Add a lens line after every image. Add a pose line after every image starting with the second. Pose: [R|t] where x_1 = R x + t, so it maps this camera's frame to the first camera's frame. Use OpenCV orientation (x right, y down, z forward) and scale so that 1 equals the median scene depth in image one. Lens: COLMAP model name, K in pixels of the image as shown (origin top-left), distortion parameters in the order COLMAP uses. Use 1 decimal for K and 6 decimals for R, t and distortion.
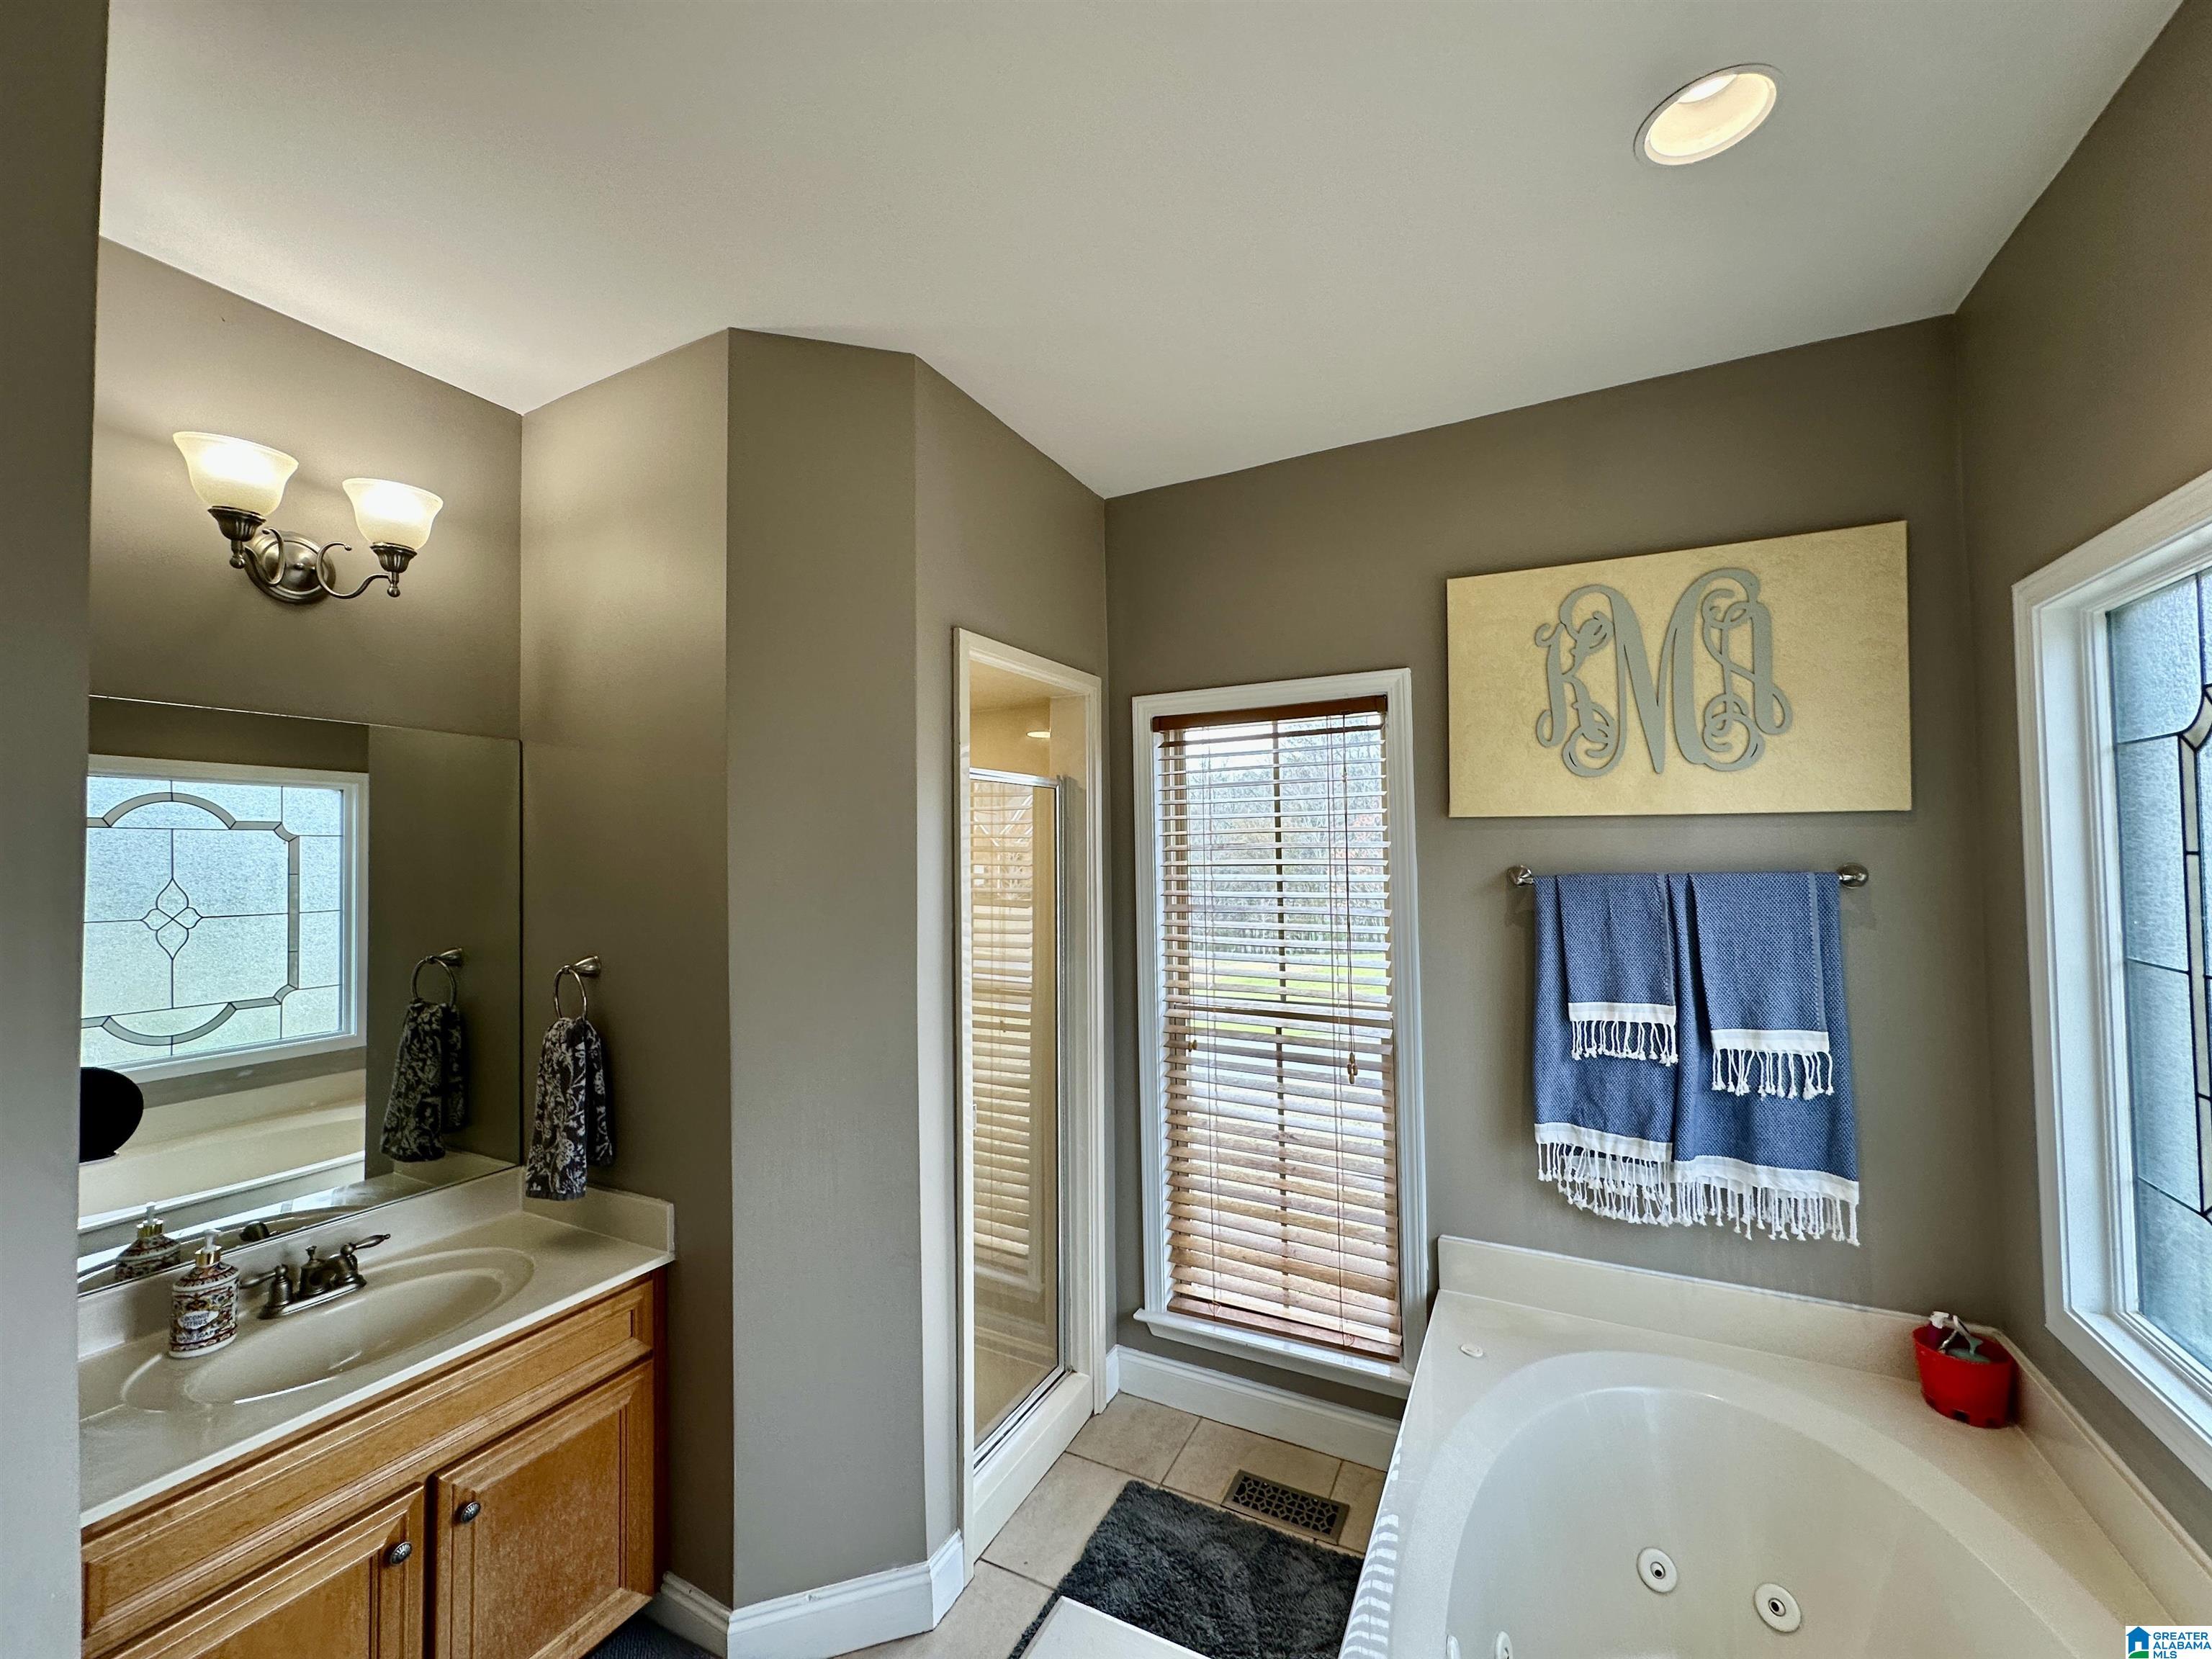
lens RADIAL K [[882.8, 0, 1105.0], [0, 882.8, 830.2], [0, 0, 1]] dist [-0.004690, 0.001243]
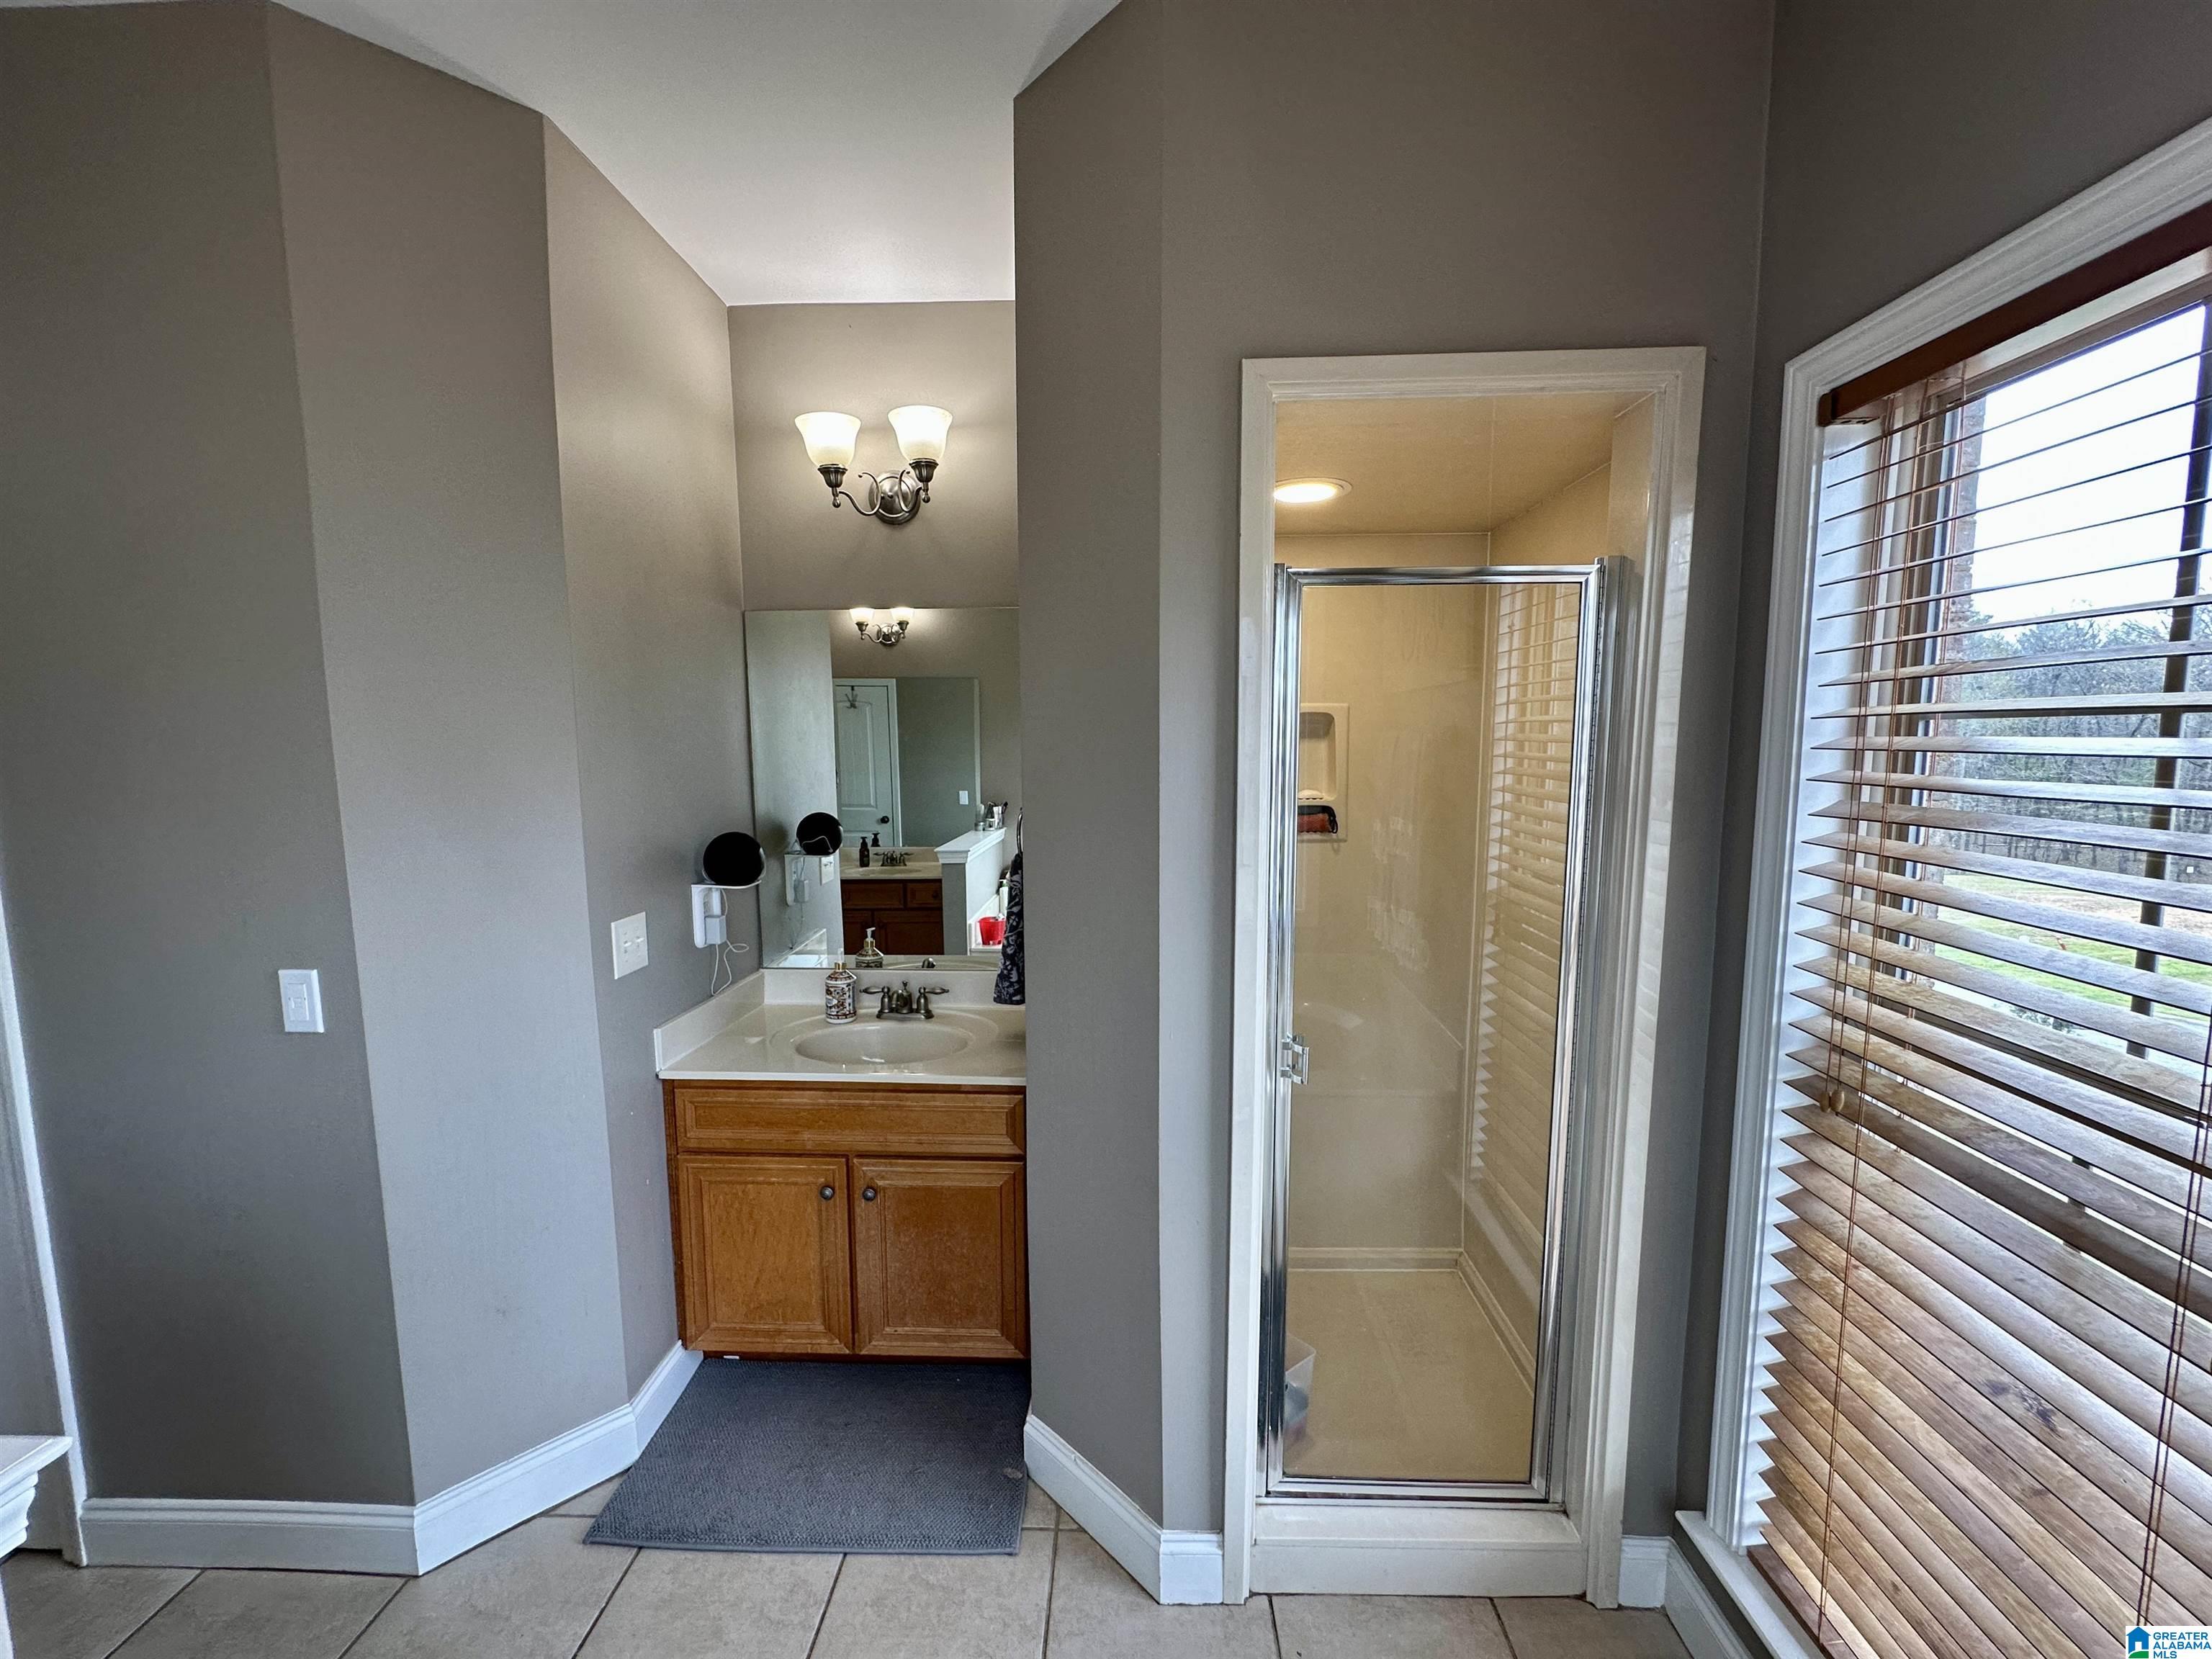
lens RADIAL K [[881.4, 0, 1135.3], [0, 881.4, 840.5], [0, 0, 1]] dist [0.014471, 0.000276]
pose [[0.435306, 0.111163, -0.893393, 0.512937], [0.017754, 0.991095, 0.131970, 0.052882], [0.900107, -0.073309, 0.429456, 0.690163]]
